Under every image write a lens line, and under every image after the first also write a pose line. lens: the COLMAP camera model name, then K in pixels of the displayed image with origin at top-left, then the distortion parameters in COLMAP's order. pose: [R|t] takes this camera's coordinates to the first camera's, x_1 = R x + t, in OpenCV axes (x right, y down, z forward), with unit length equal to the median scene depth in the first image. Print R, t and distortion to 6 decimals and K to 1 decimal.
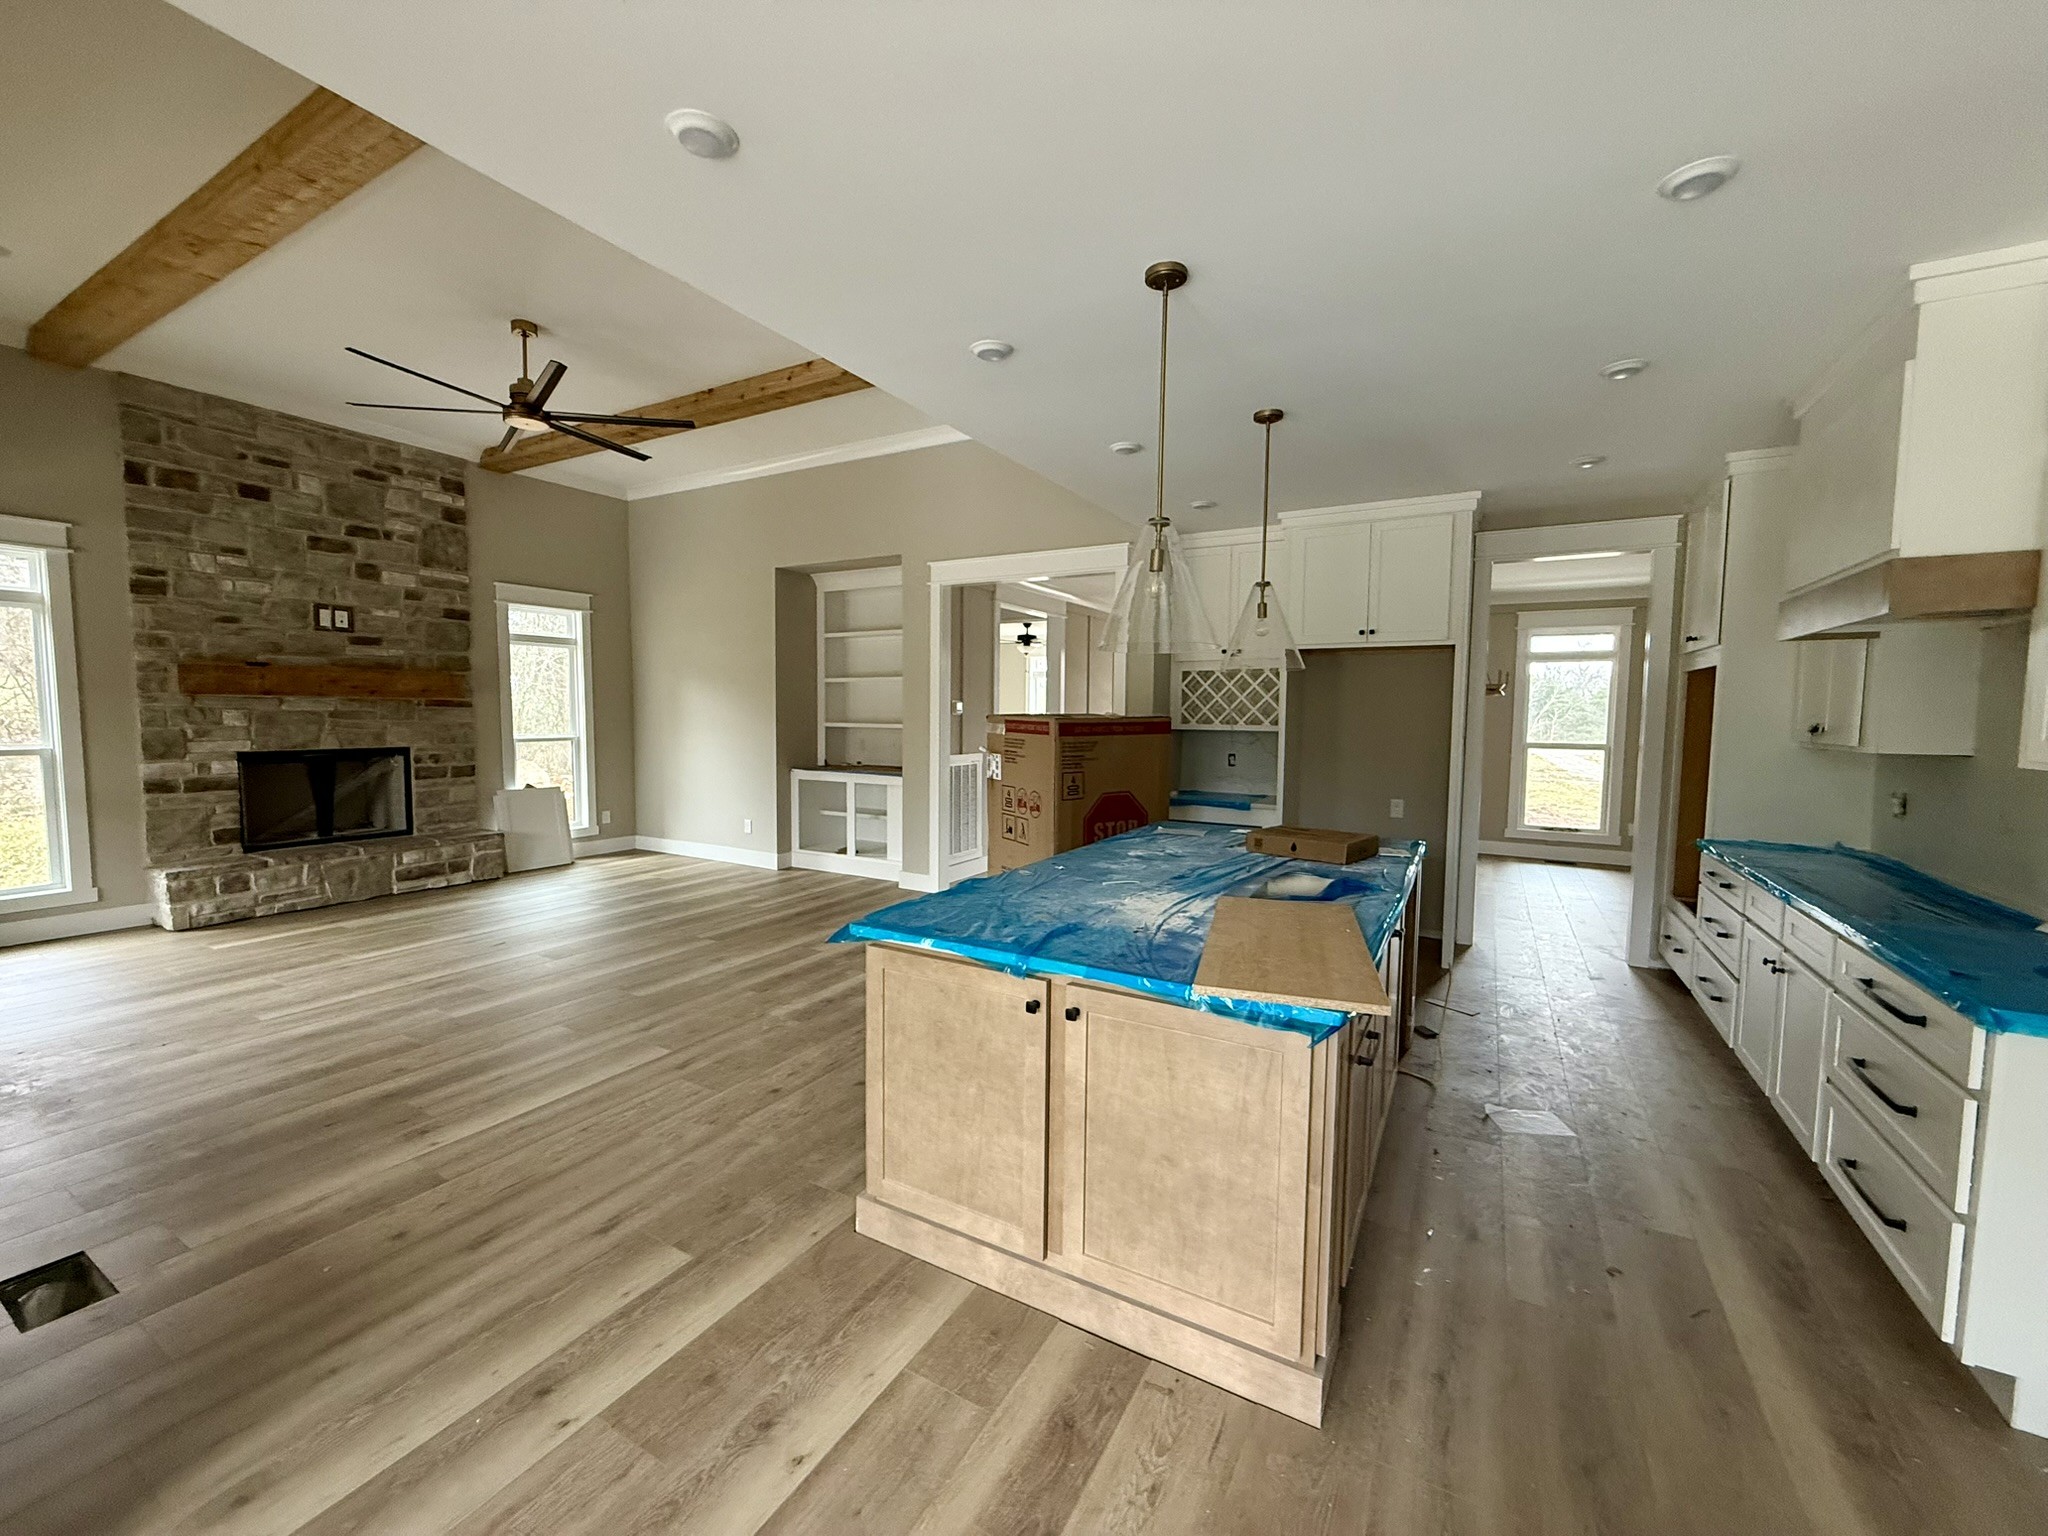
lens RADIAL K [[808.6, 0, 1024.0], [0, 808.6, 768.0], [0, 0, 1]] dist [0.001617, 0.000237]
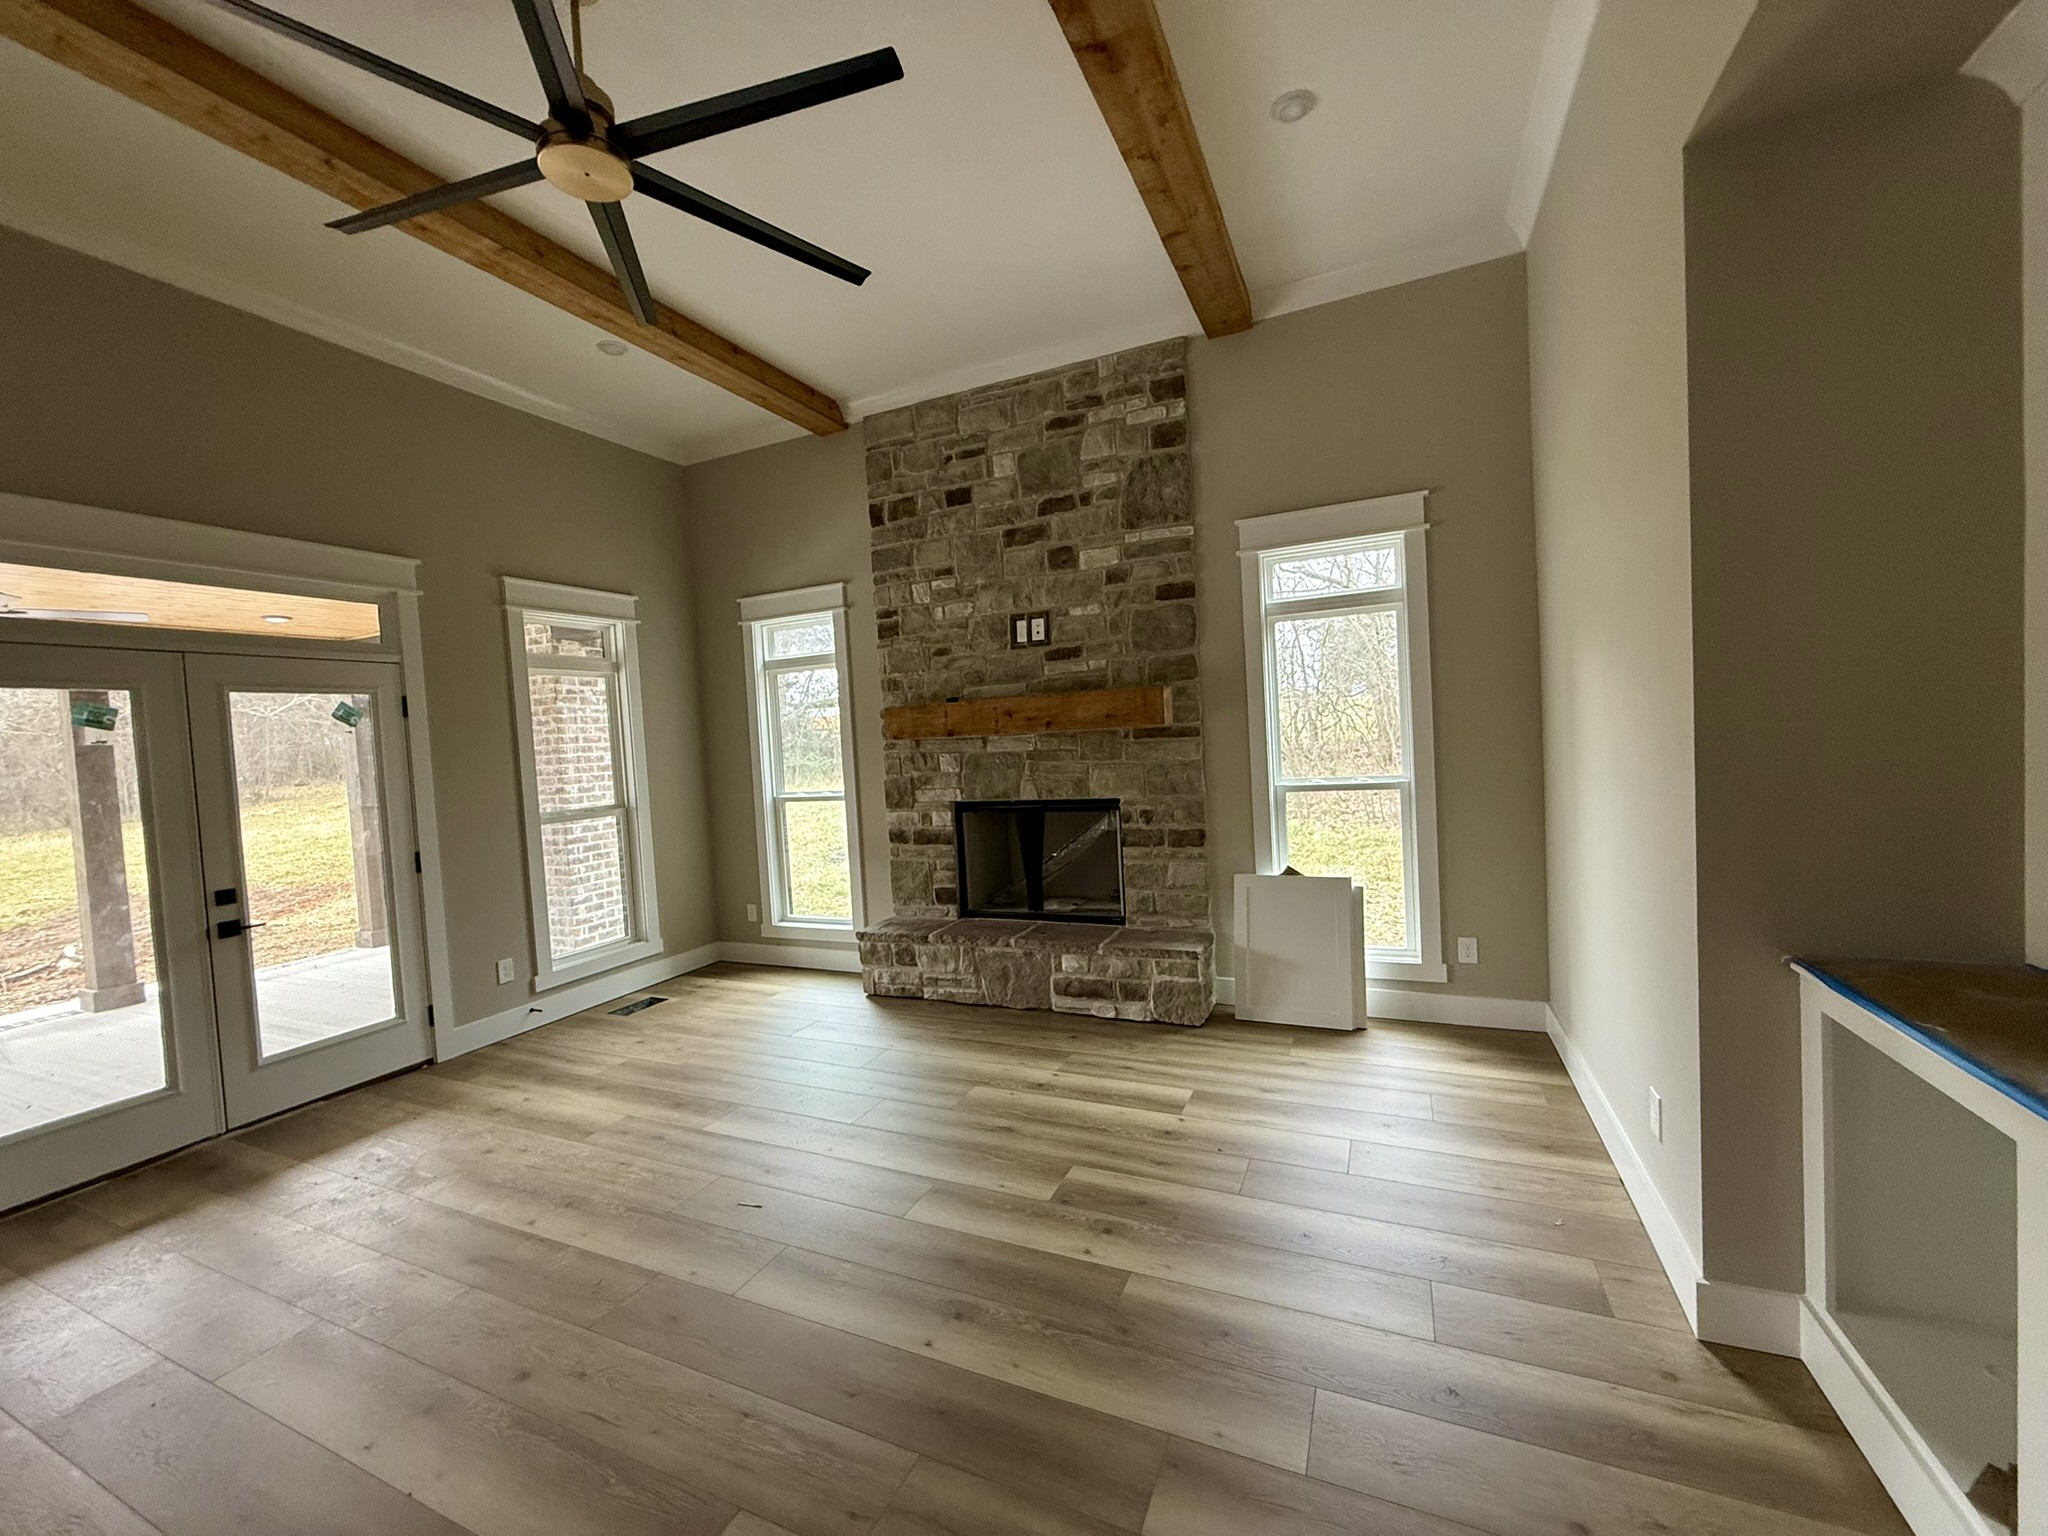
lens RADIAL K [[808.6, 0, 1024.0], [0, 808.6, 768.0], [0, 0, 1]] dist [0.001617, 0.000237]
pose [[0.085840, 0.024290, -0.996013, -0.086981], [-0.014400, 0.999629, 0.023137, -0.071326], [0.996205, 0.012356, 0.086158, 0.920249]]
